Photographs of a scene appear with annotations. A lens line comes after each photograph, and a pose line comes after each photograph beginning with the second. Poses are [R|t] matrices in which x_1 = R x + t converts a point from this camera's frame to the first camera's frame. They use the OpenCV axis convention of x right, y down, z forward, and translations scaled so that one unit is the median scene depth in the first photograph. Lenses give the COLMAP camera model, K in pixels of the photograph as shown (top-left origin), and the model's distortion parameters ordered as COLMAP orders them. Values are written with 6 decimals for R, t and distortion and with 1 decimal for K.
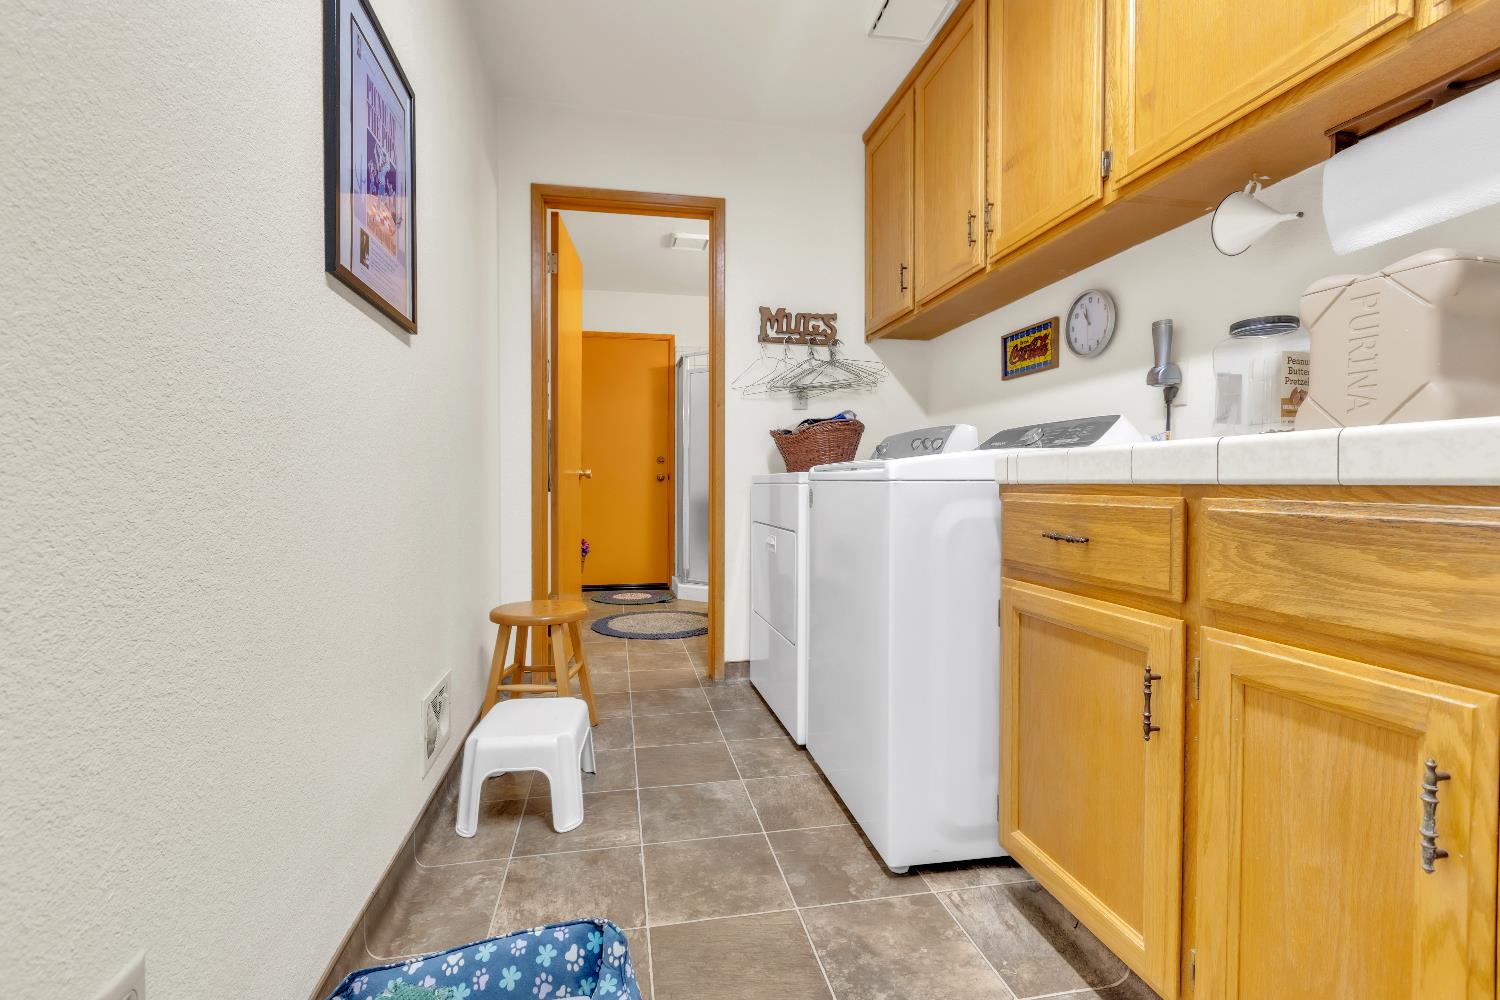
lens RADIAL K [[675.7, 0, 740.2], [0, 675.7, 488.9], [0, 0, 1]] dist [0.000499, -0.000095]
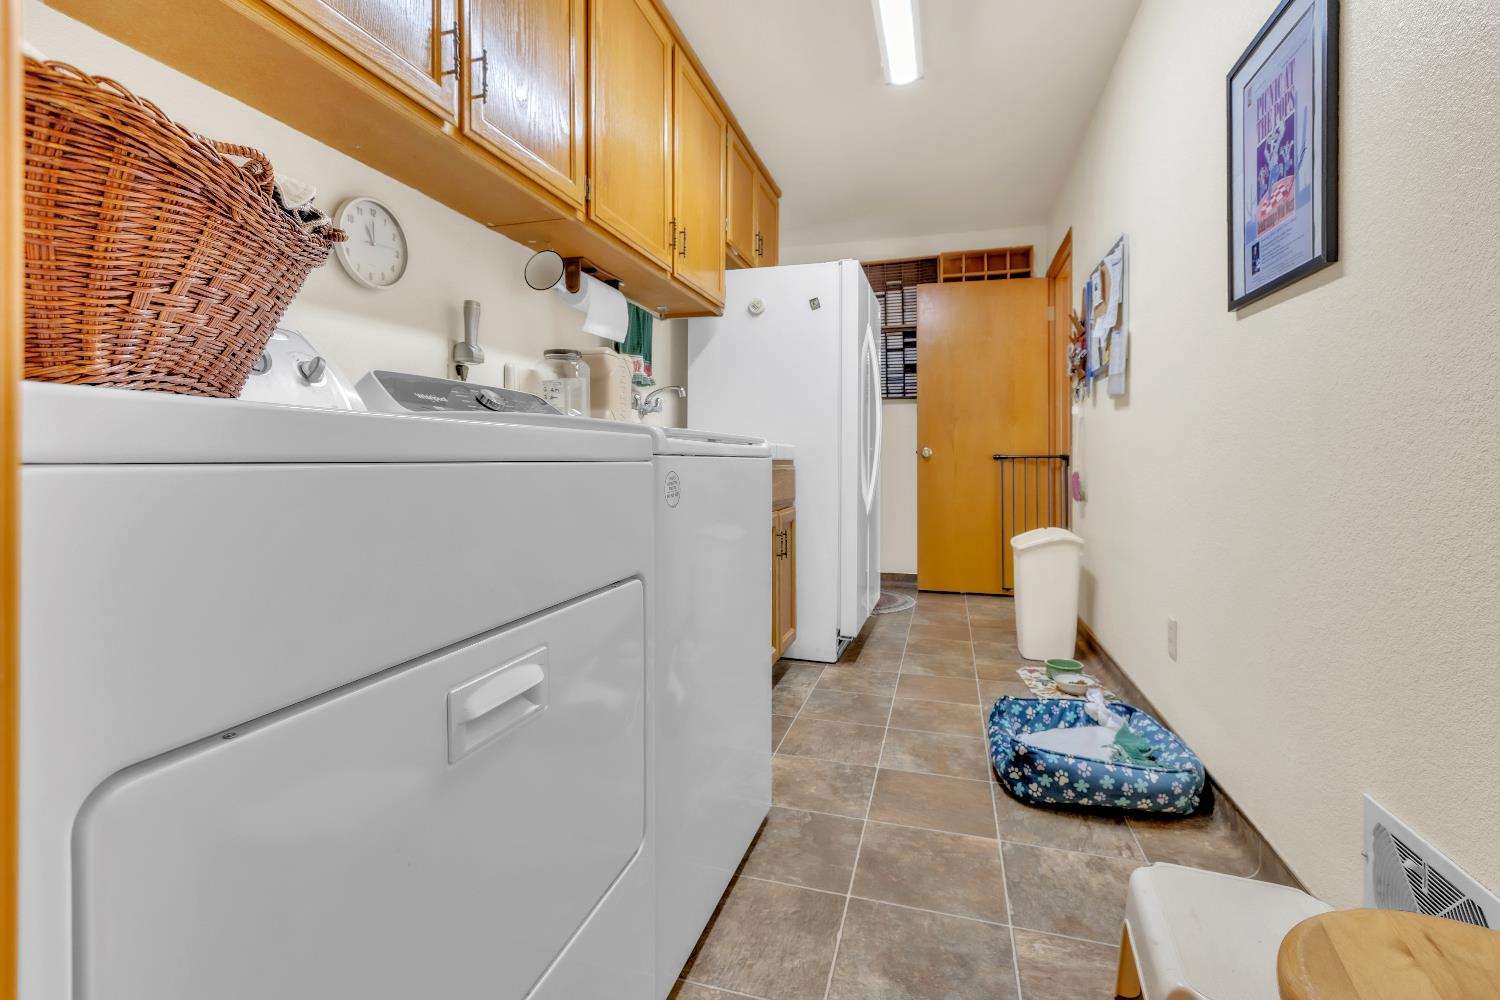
lens RADIAL K [[675.7, 0, 740.2], [0, 675.7, 488.9], [0, 0, 1]] dist [0.000499, -0.000095]
pose [[-0.886422, -0.015259, 0.462627, -0.283679], [0.008081, 0.998794, 0.048427, -0.019018], [-0.462808, 0.046665, -0.885229, 2.316362]]
